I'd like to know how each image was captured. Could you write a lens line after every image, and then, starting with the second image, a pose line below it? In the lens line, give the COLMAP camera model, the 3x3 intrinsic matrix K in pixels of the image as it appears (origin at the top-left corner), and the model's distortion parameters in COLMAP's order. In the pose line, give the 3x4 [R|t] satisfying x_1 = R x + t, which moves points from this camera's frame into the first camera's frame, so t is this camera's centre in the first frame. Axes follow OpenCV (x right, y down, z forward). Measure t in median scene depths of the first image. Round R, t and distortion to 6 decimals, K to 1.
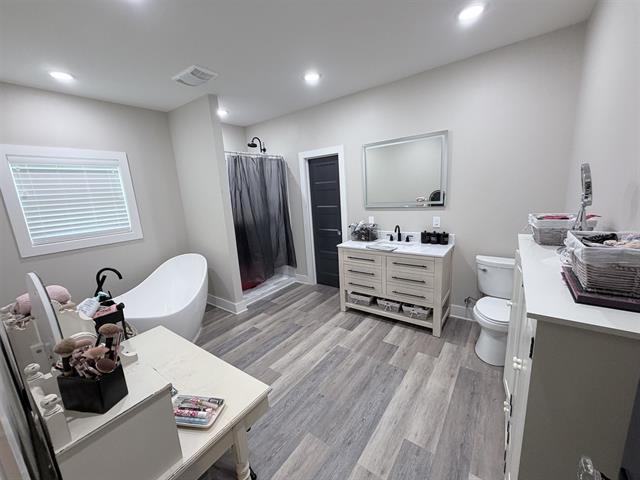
lens RADIAL K [[253.5, 0, 319.9], [0, 253.5, 241.0], [0, 0, 1]] dist [0.003050, 0.000288]
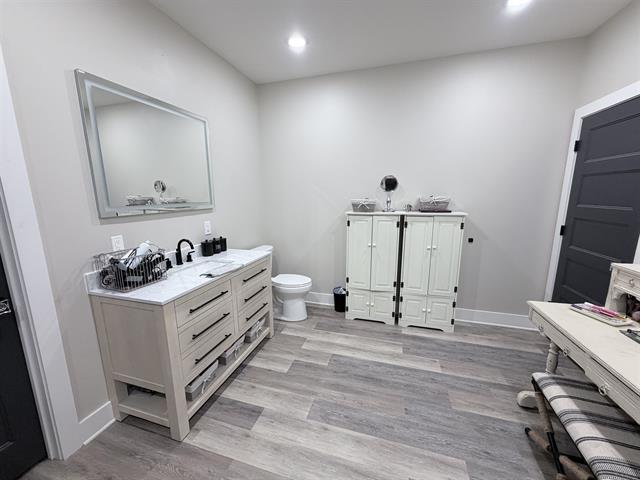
lens RADIAL K [[253.5, 0, 318.6], [0, 253.5, 241.7], [0, 0, 1]] dist [0.003050, 0.000288]
pose [[-0.328590, -0.113222, 0.937661, -0.545292], [0.212153, 0.958569, 0.190093, -0.140635], [-0.920336, 0.261391, -0.290956, 1.178858]]
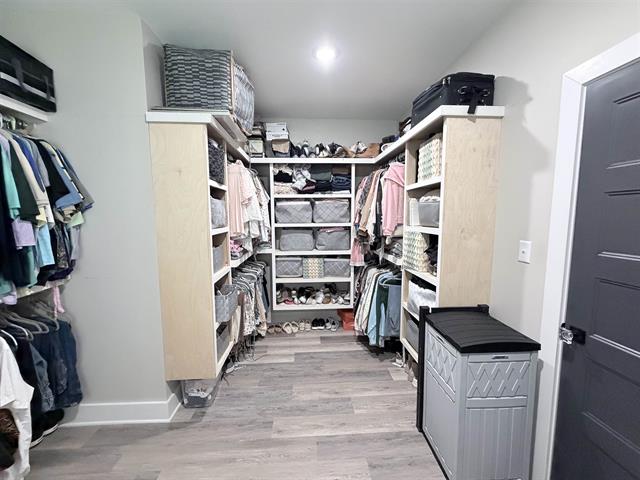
lens RADIAL K [[253.5, 0, 318.9], [0, 253.5, 240.6], [0, 0, 1]] dist [0.003050, 0.000288]
pose [[-0.638544, -0.012142, 0.769490, -0.495202], [0.190683, 0.966201, 0.173480, -0.135802], [-0.745588, 0.257503, -0.614647, 1.130154]]
